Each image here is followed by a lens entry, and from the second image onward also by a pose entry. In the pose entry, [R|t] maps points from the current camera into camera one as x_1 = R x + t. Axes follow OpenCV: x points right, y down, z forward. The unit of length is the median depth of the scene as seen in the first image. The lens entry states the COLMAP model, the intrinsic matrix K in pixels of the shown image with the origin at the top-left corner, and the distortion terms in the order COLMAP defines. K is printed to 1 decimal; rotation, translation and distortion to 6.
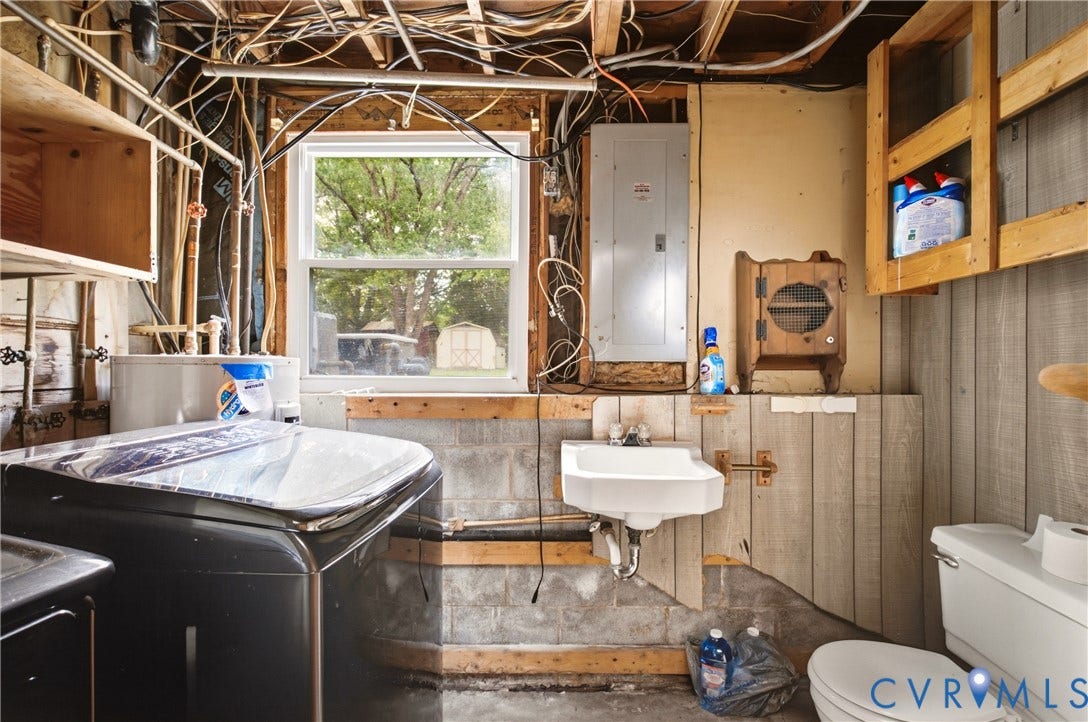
lens RADIAL K [[495.6, 0, 563.4], [0, 495.6, 367.0], [0, 0, 1]] dist [0.000043, -0.000322]
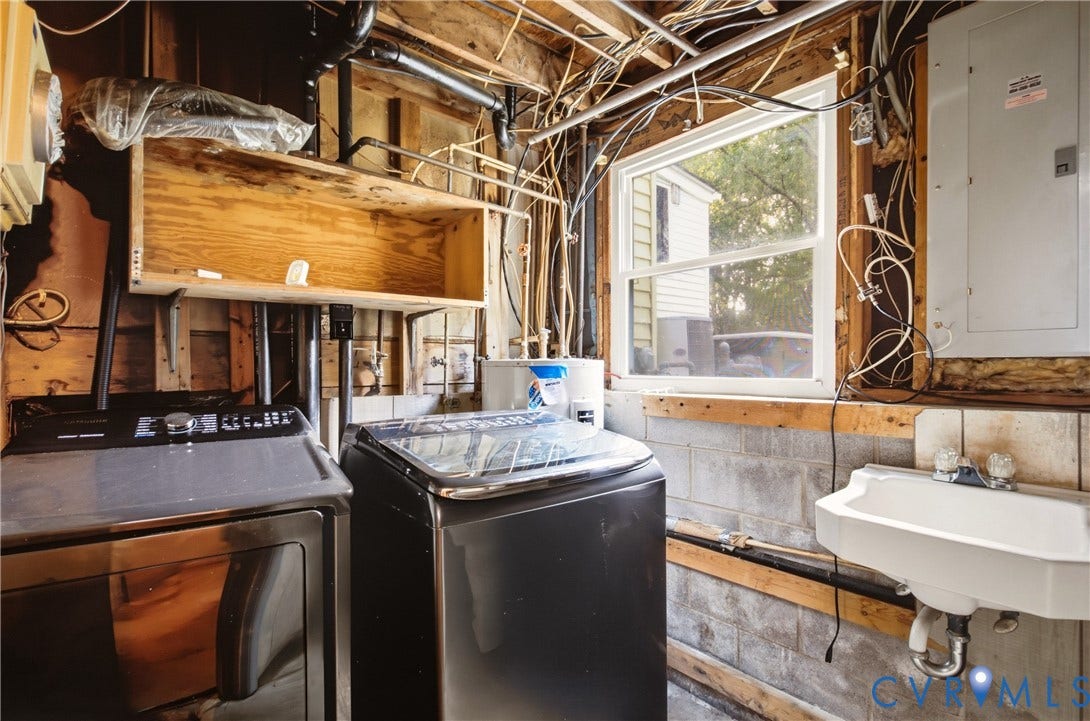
lens RADIAL K [[506.2, 0, 546.6], [0, 506.2, 366.6], [0, 0, 1]] dist [-0.012920, 0.010916]
pose [[0.665952, -0.005339, -0.745975, 0.240524], [0.006542, 0.999978, -0.001317, -0.002208], [0.745966, -0.004003, 0.665972, 0.118517]]
